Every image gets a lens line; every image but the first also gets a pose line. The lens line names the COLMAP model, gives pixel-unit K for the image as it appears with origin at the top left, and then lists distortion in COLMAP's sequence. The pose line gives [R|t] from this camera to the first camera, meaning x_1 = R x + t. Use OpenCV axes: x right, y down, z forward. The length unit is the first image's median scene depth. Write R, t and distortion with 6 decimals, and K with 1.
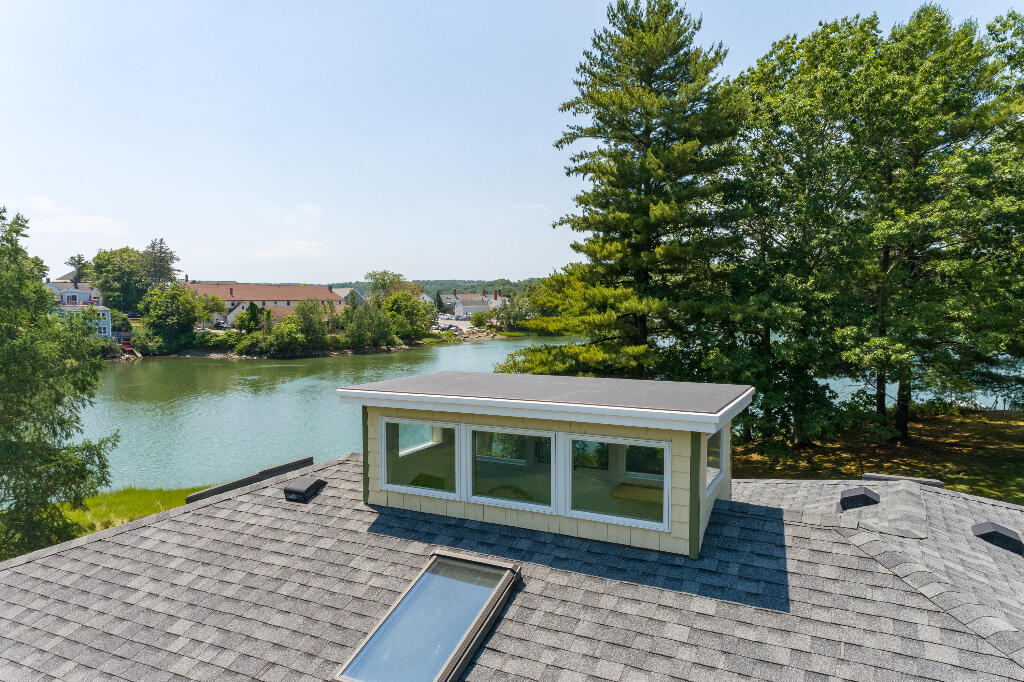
lens RADIAL K [[692.7, 0, 512.0], [0, 692.7, 338.3], [0, 0, 1]] dist [0.051060, 0.000601]
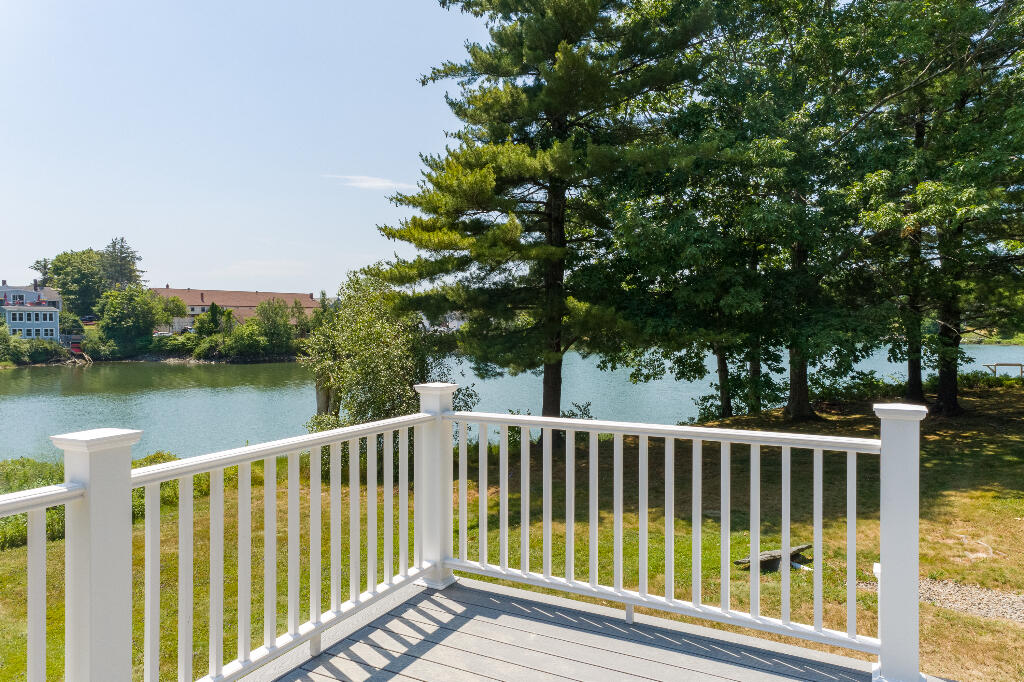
lens RADIAL K [[692.7, 0, 509.0], [0, 692.7, 339.9], [0, 0, 1]] dist [0.051060, 0.000601]
pose [[0.999870, 0.001424, -0.016092, 0.035713], [-0.001919, 0.999524, -0.030798, 0.024672], [0.016040, 0.030824, 0.999396, 0.079081]]
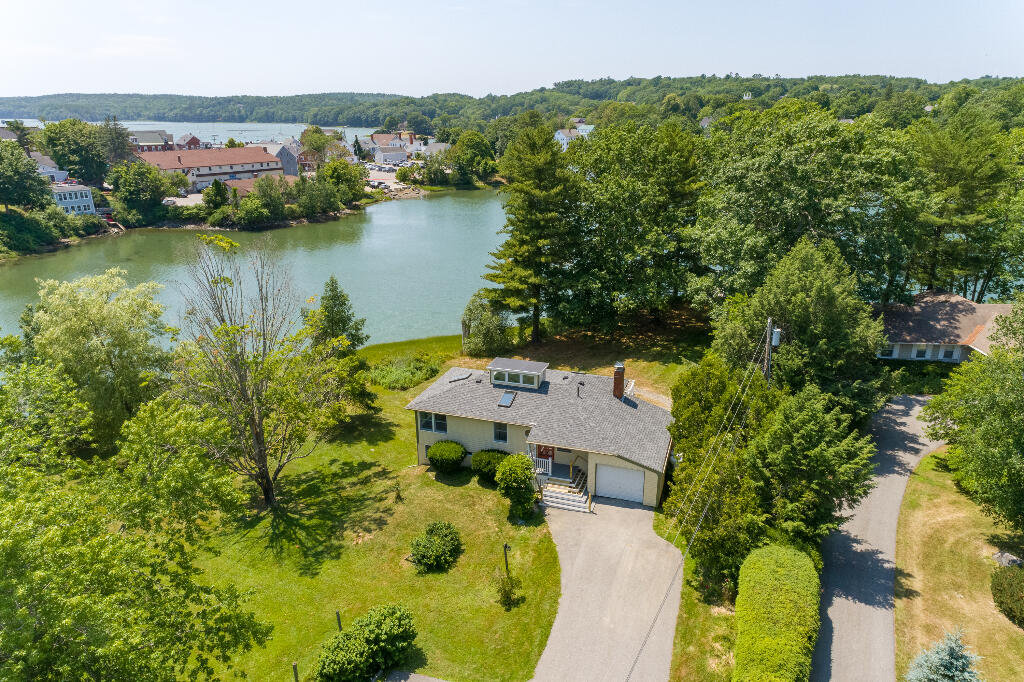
lens RADIAL K [[692.7, 0, 518.1], [0, 692.7, 340.0], [0, 0, 1]] dist [0.051060, 0.000601]
pose [[0.989835, -0.047437, 0.134074, -0.041253], [0.010701, 0.964902, 0.262391, -0.095163], [-0.141816, -0.258289, 0.955602, -0.263566]]
